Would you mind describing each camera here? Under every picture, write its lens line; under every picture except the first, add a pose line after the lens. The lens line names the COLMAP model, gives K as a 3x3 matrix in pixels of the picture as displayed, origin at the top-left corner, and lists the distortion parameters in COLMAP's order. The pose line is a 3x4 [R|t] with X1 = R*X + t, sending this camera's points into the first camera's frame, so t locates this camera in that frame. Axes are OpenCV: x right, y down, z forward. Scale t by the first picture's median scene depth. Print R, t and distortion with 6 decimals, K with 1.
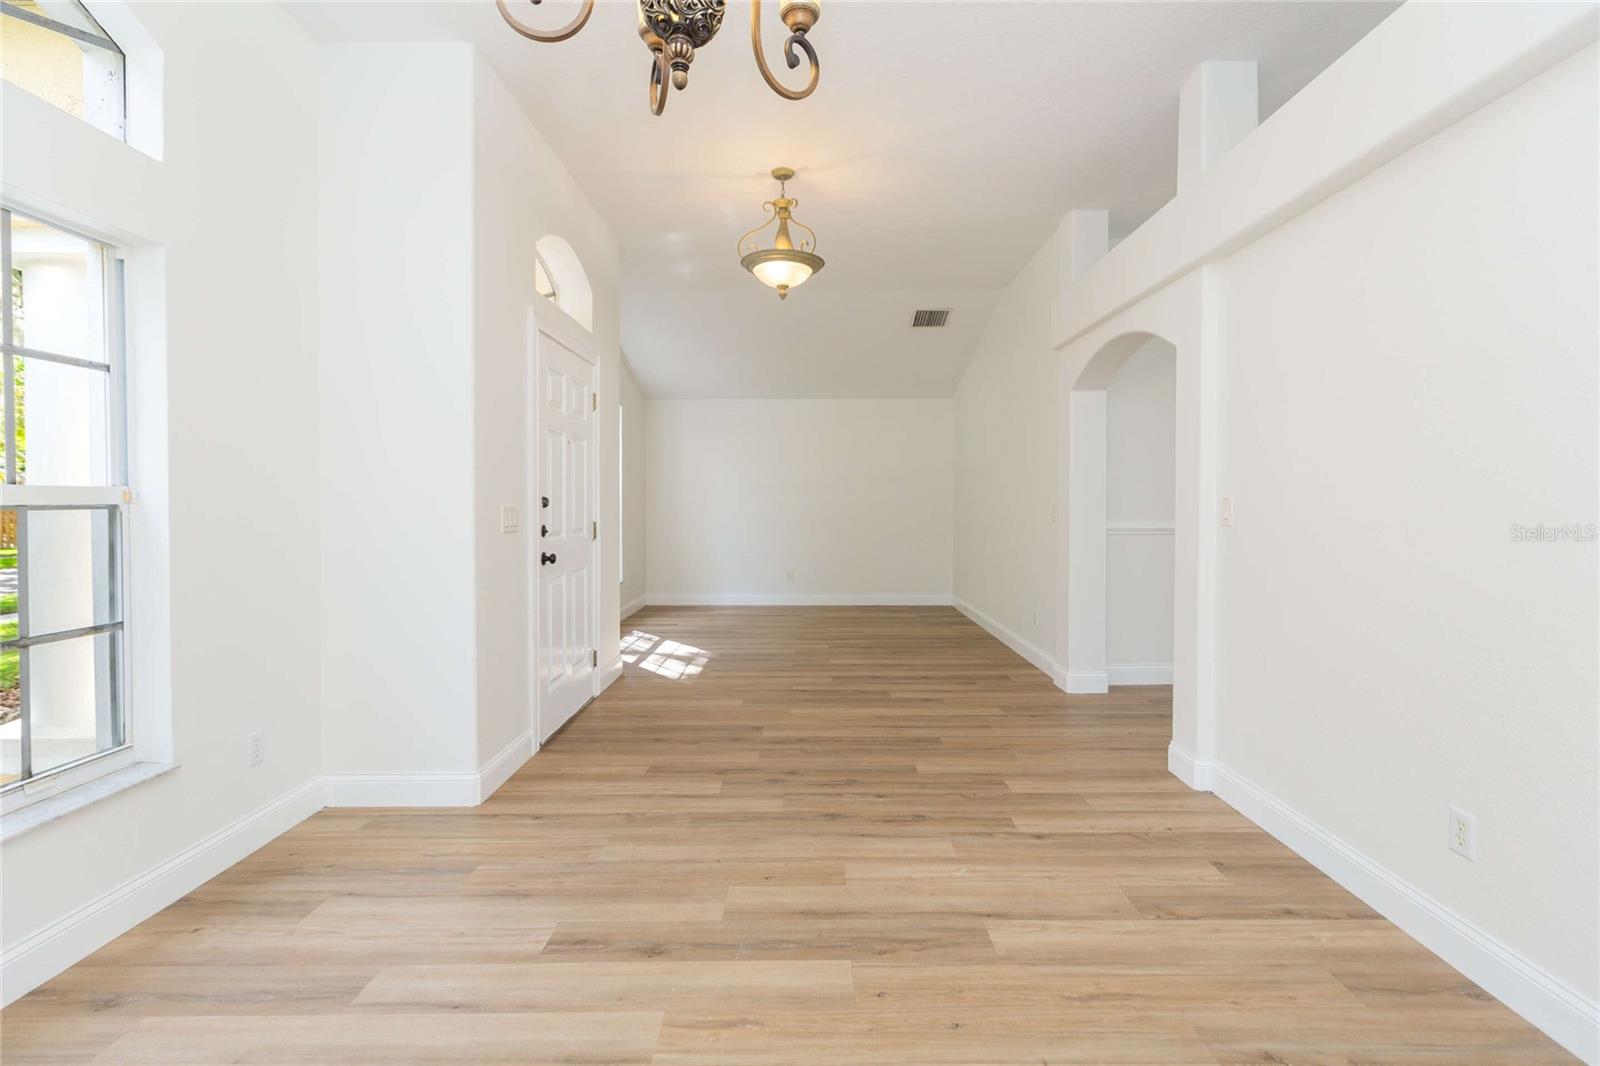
lens RADIAL K [[727.5, 0, 797.5], [0, 727.5, 524.7], [0, 0, 1]] dist [0.013451, -0.000617]
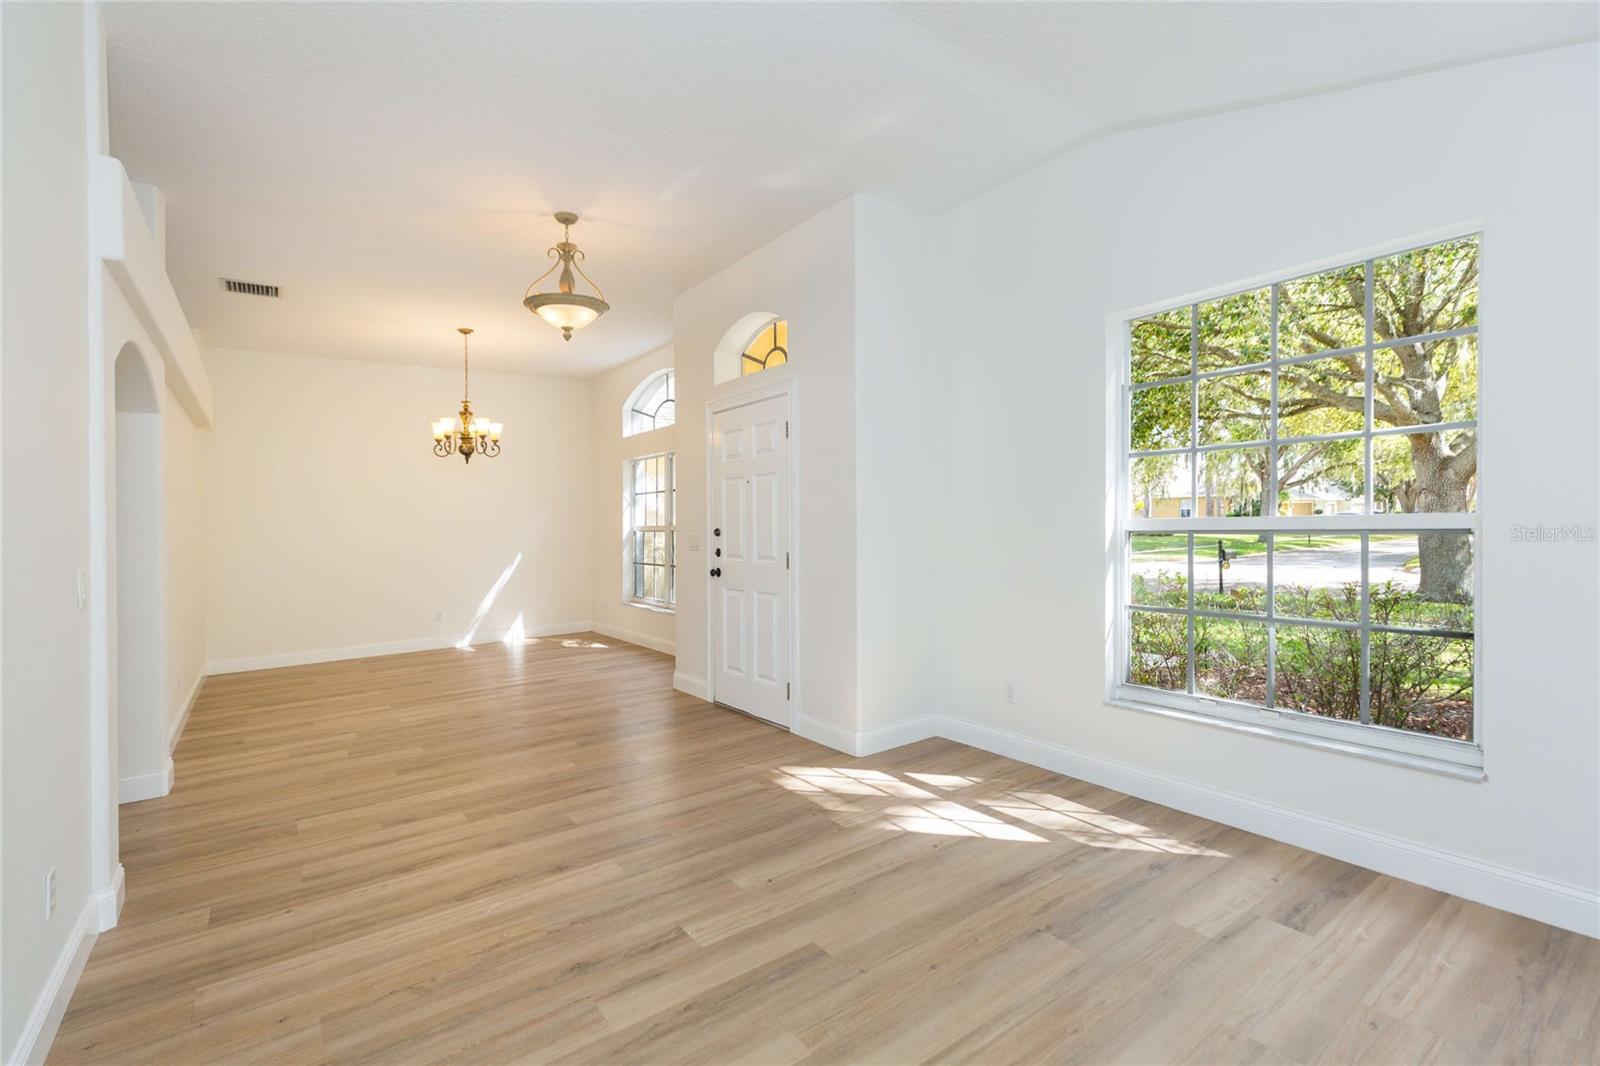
lens RADIAL K [[727.5, 0, 795.7], [0, 727.5, 525.8], [0, 0, 1]] dist [0.013451, -0.000617]
pose [[-0.800677, 0.025131, -0.598569, 0.352758], [0.010400, 0.999552, 0.028054, -0.078487], [0.599006, 0.016237, -0.800580, 2.153043]]
